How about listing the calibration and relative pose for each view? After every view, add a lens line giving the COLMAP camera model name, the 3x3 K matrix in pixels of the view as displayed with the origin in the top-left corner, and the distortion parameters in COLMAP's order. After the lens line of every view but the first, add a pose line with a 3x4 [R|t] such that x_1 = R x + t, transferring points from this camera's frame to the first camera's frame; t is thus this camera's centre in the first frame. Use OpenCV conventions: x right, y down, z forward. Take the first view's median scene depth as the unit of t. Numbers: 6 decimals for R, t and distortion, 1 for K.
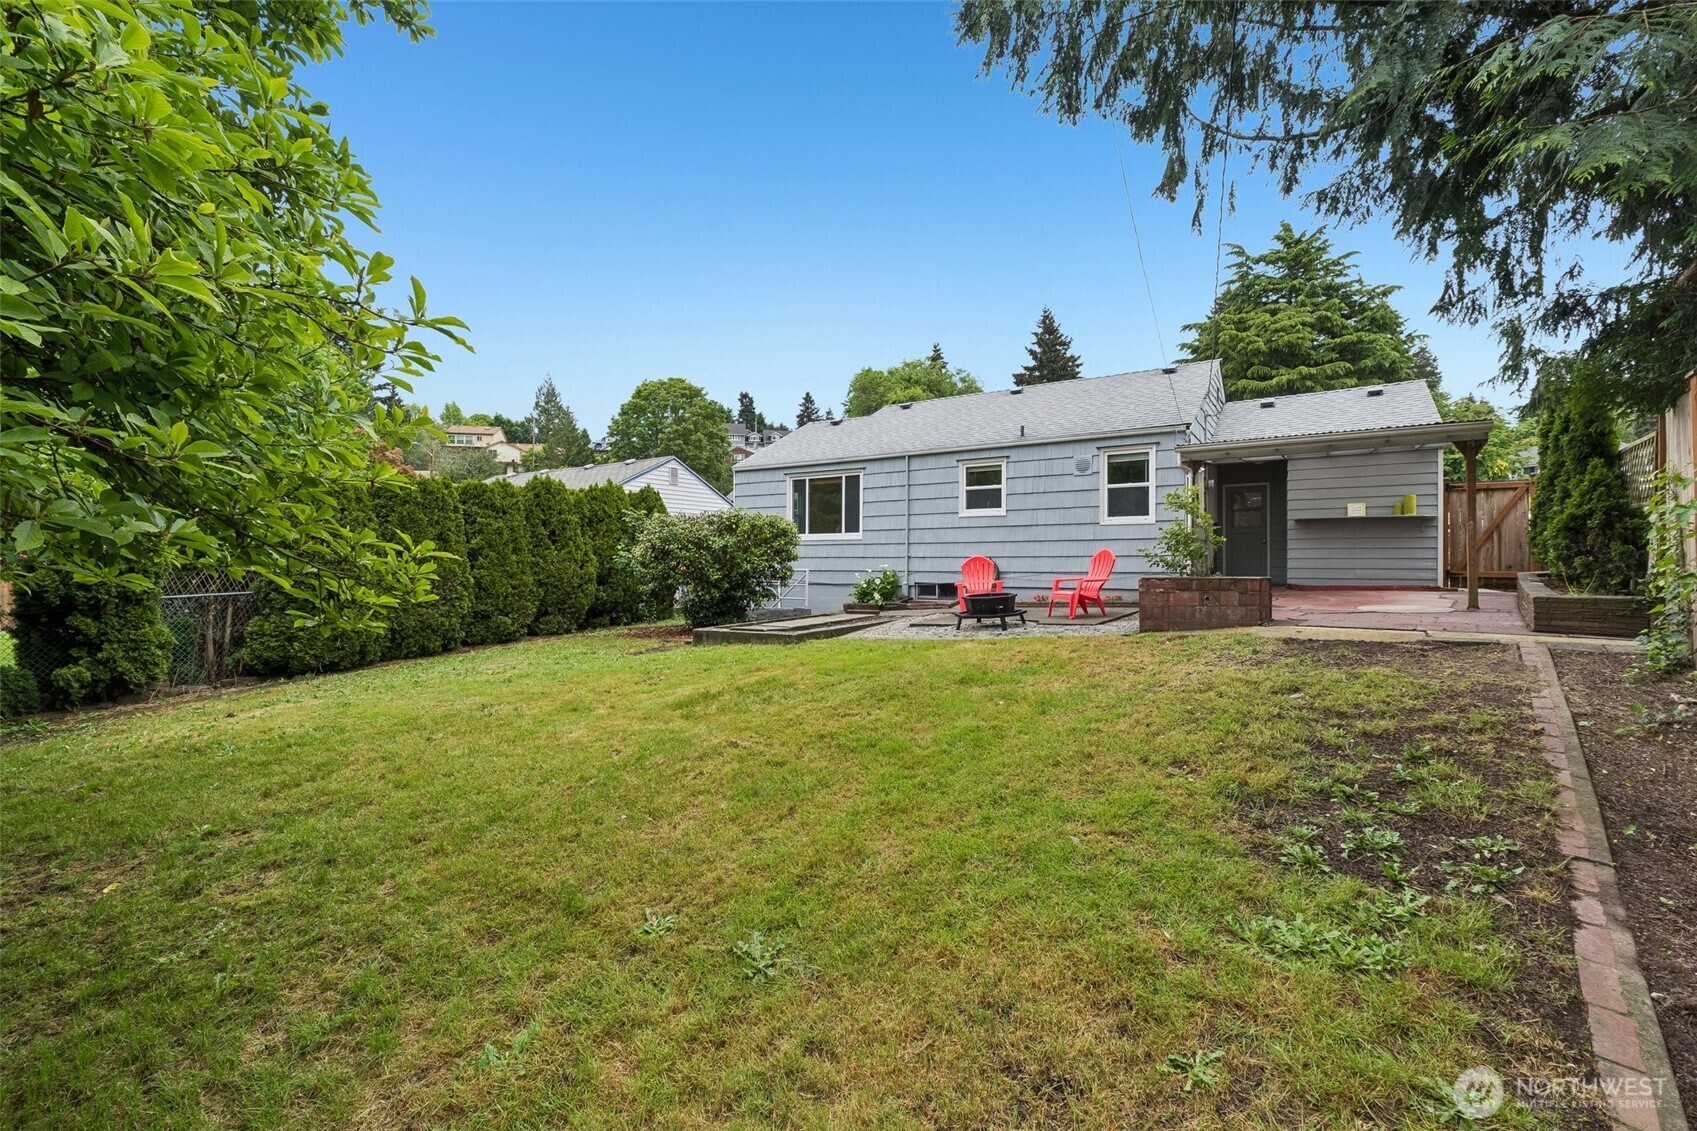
lens RADIAL K [[725.5, 0, 857.5], [0, 725.5, 555.4], [0, 0, 1]] dist [0.000034, -0.003580]
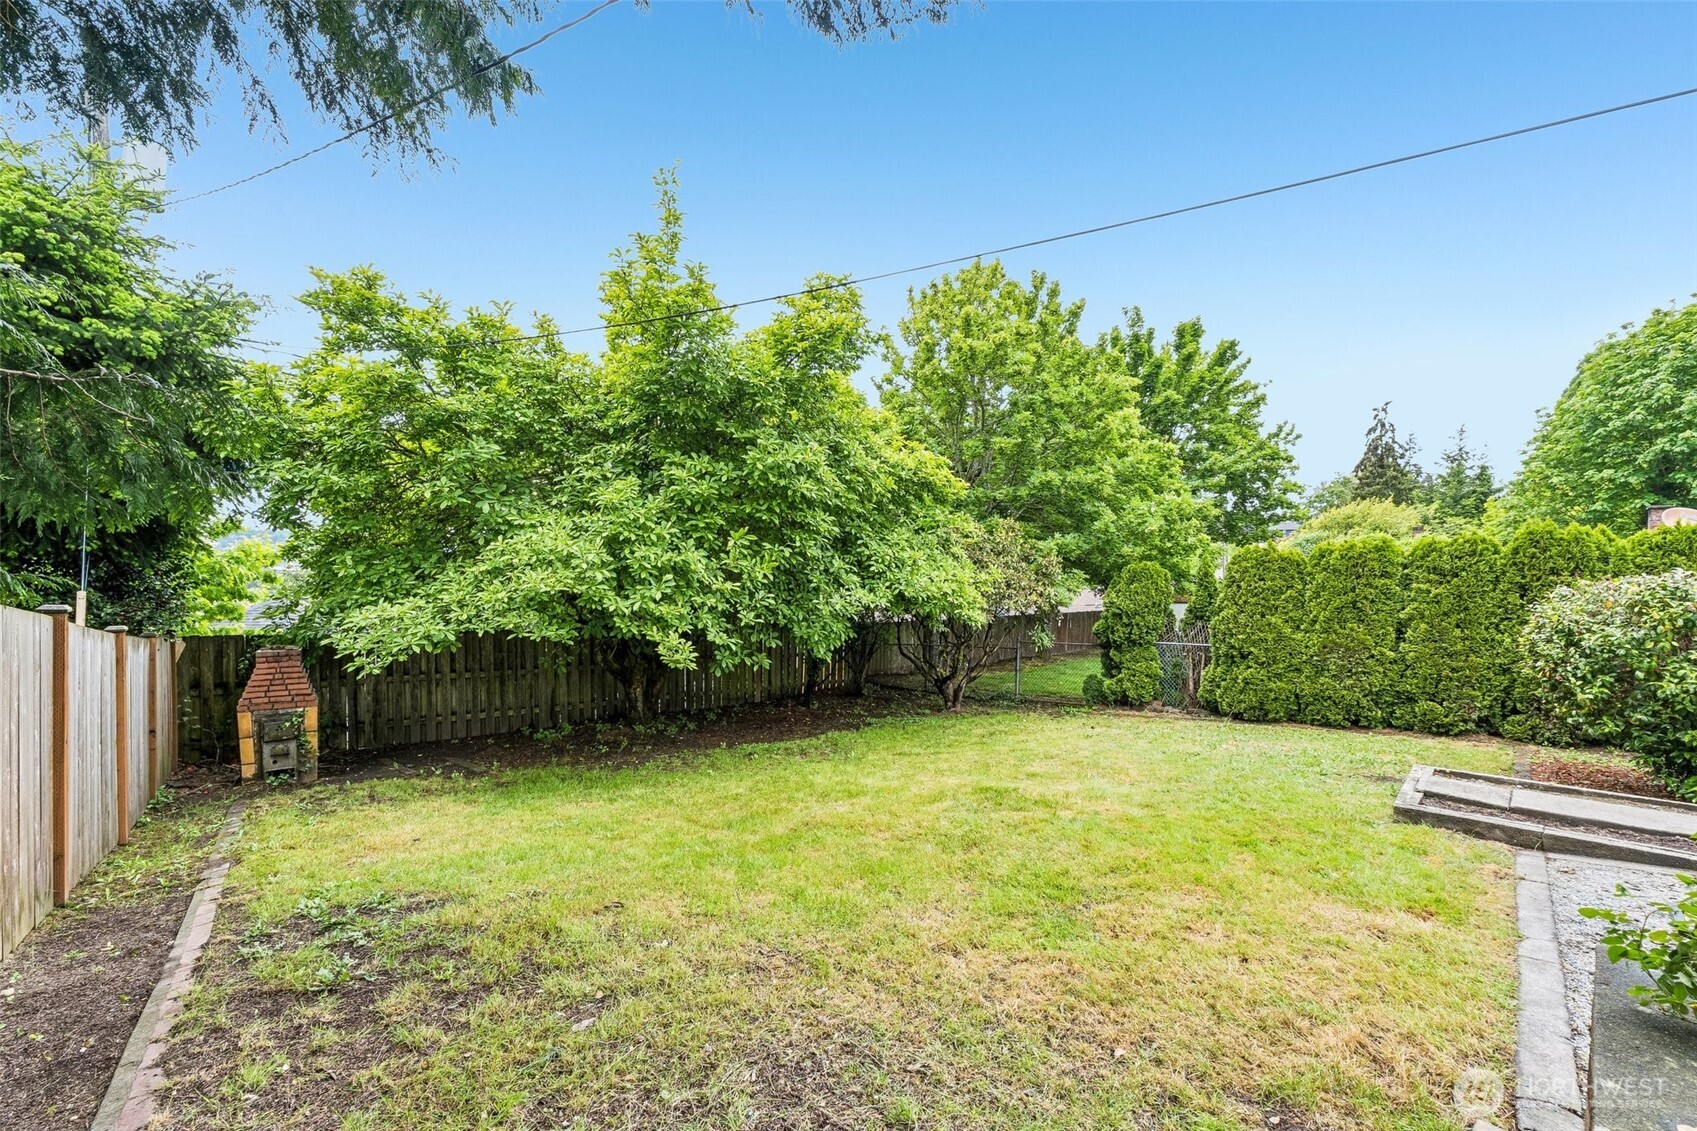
lens RADIAL K [[714.2, 0, 860.4], [0, 714.2, 575.3], [0, 0, 1]] dist [-0.006570, -0.000176]
pose [[-0.173581, 0.004523, -0.984809, 0.182169], [-0.004446, 0.999976, 0.005377, -0.027050], [0.984810, 0.005312, -0.173557, 0.216036]]
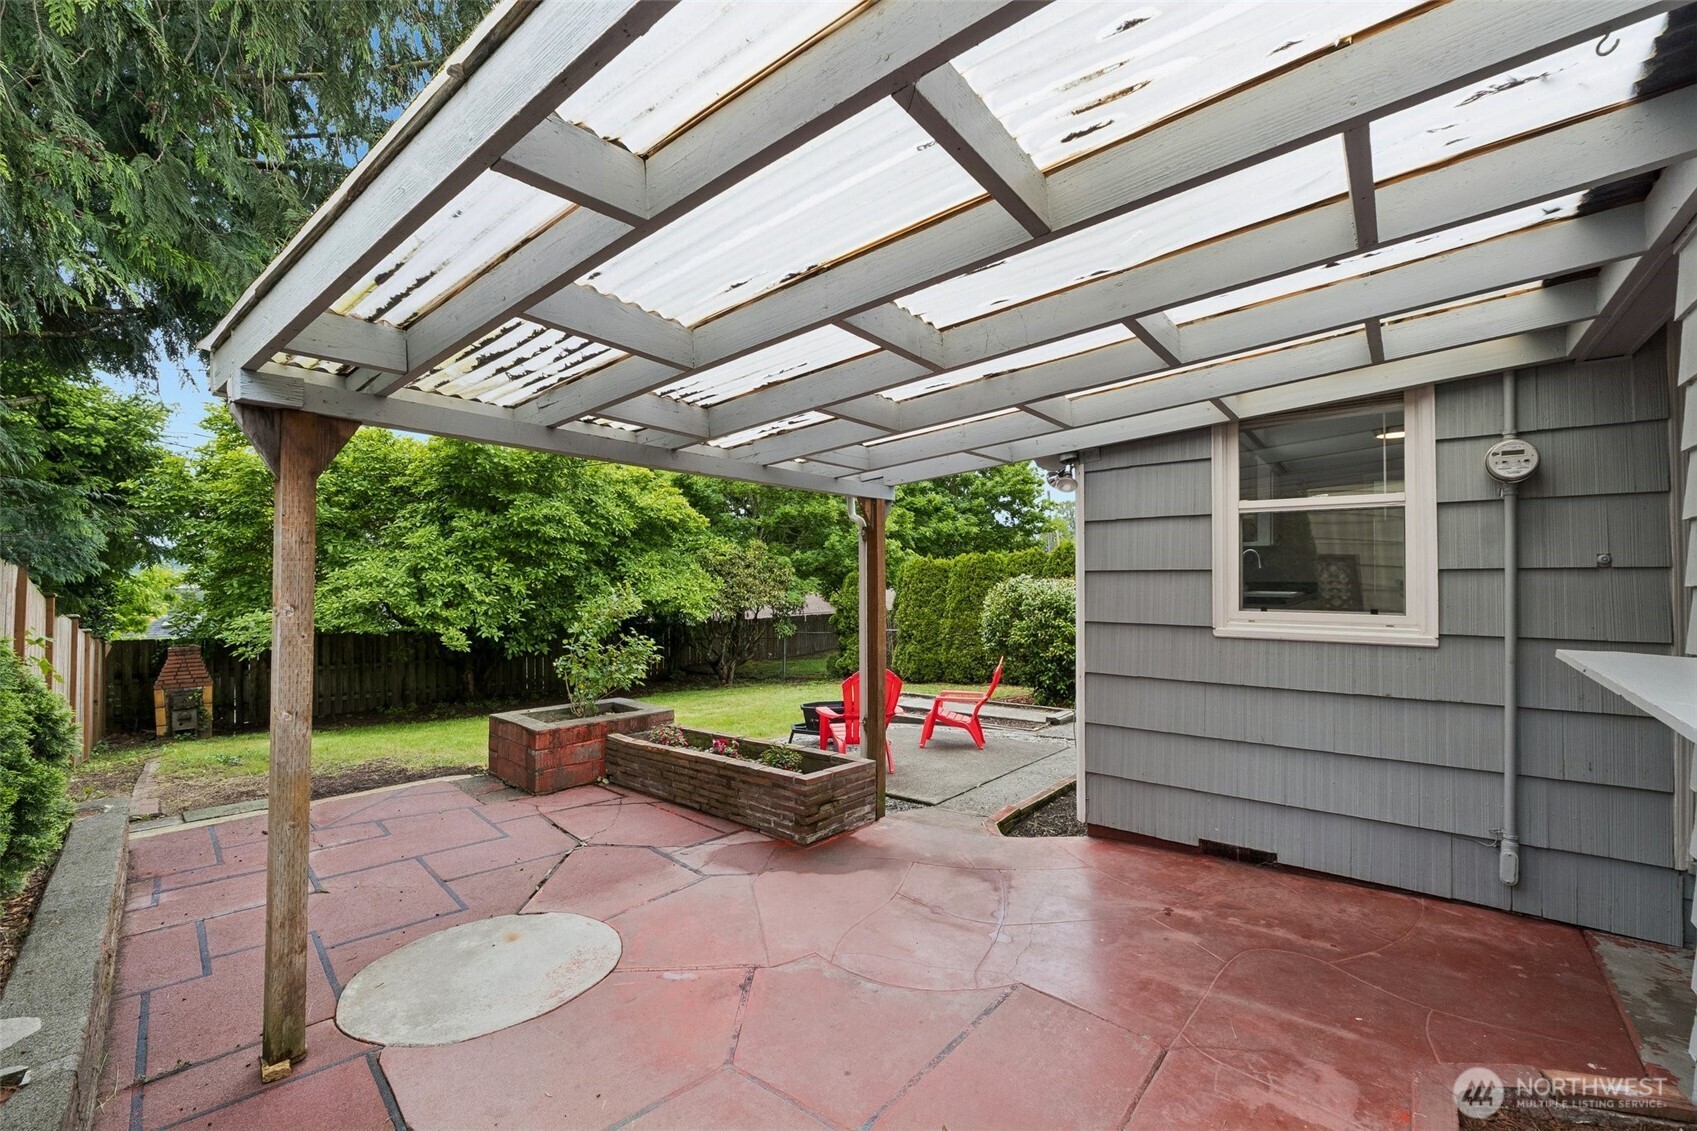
lens RADIAL K [[725.5, 0, 857.5], [0, 725.5, 555.4], [0, 0, 1]] dist [0.000034, -0.003580]
pose [[-0.095700, -0.025191, -0.995091, 0.332405], [0.016238, 0.999507, -0.026864, -0.030355], [0.995278, -0.018729, -0.095244, 0.376259]]
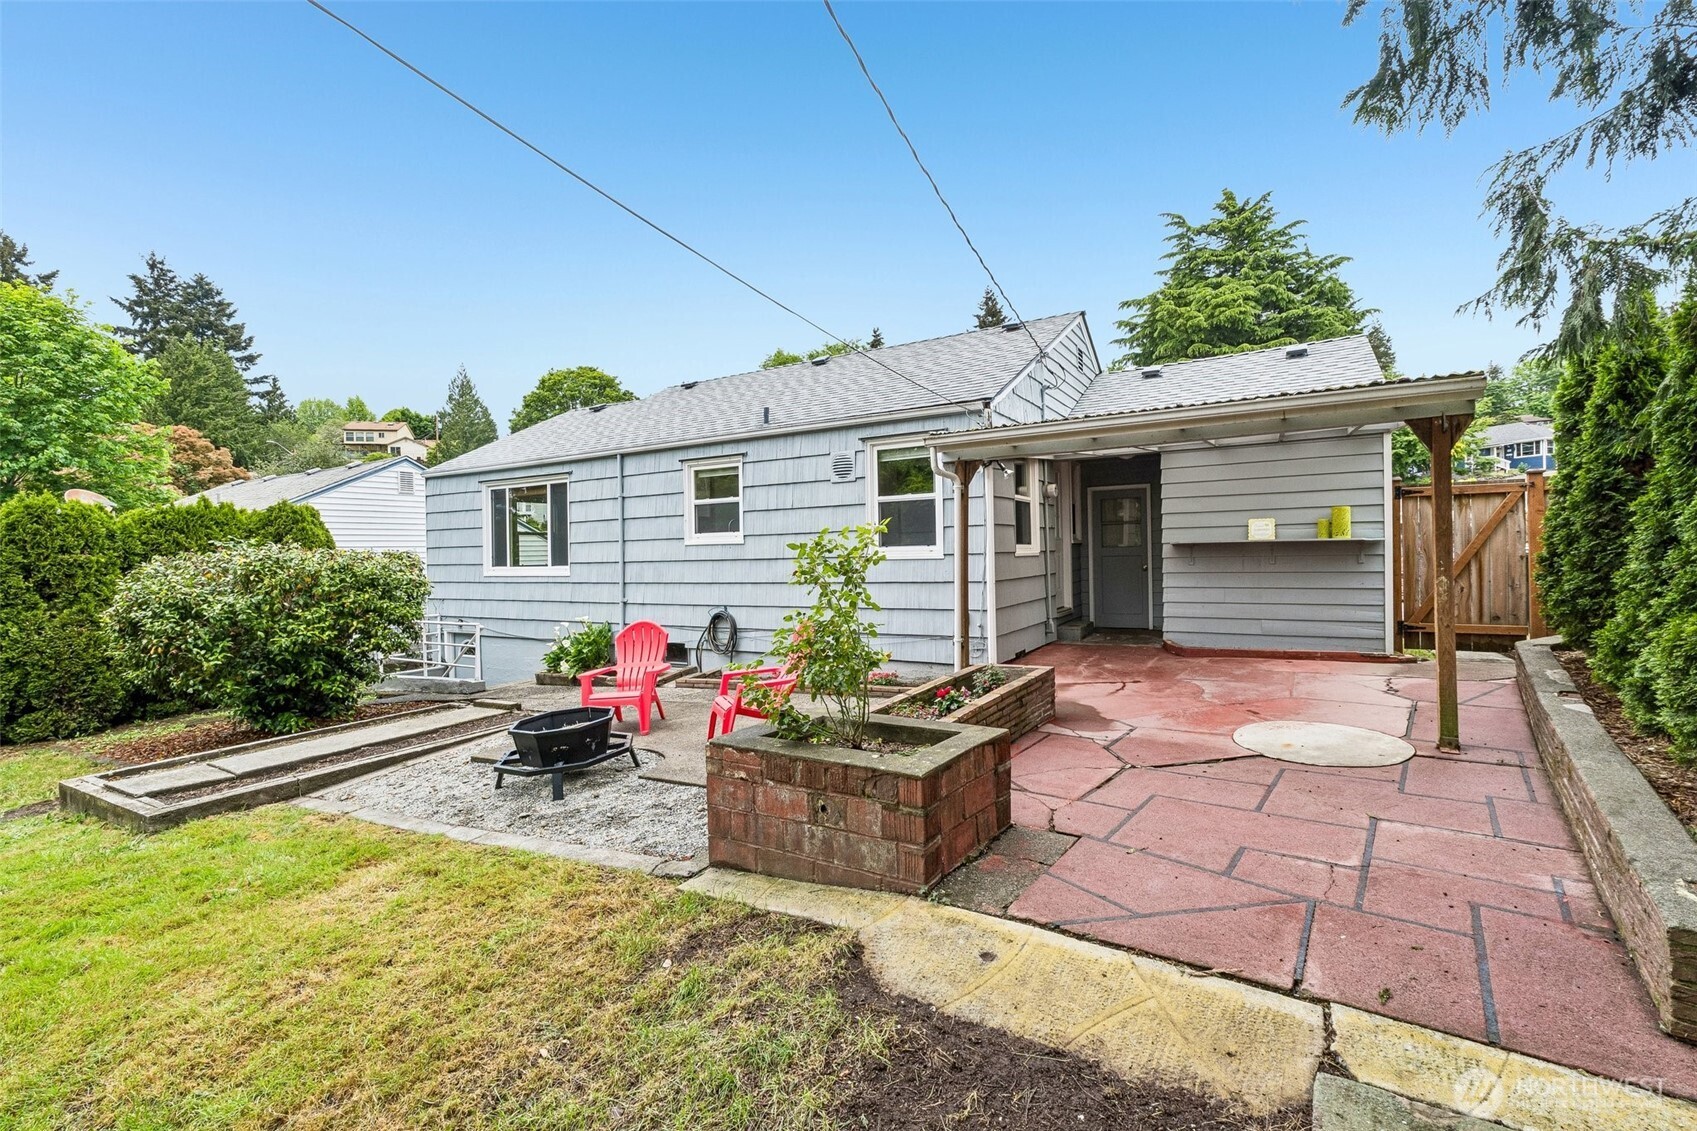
lens RADIAL K [[705.0, 0, 858.4], [0, 705.0, 547.7], [0, 0, 1]] dist [-0.003374, -0.000883]
pose [[0.999526, -0.018920, 0.024300, 0.136330], [0.018727, 0.999791, 0.008154, -0.025304], [-0.024449, -0.007695, 0.999671, 0.165590]]
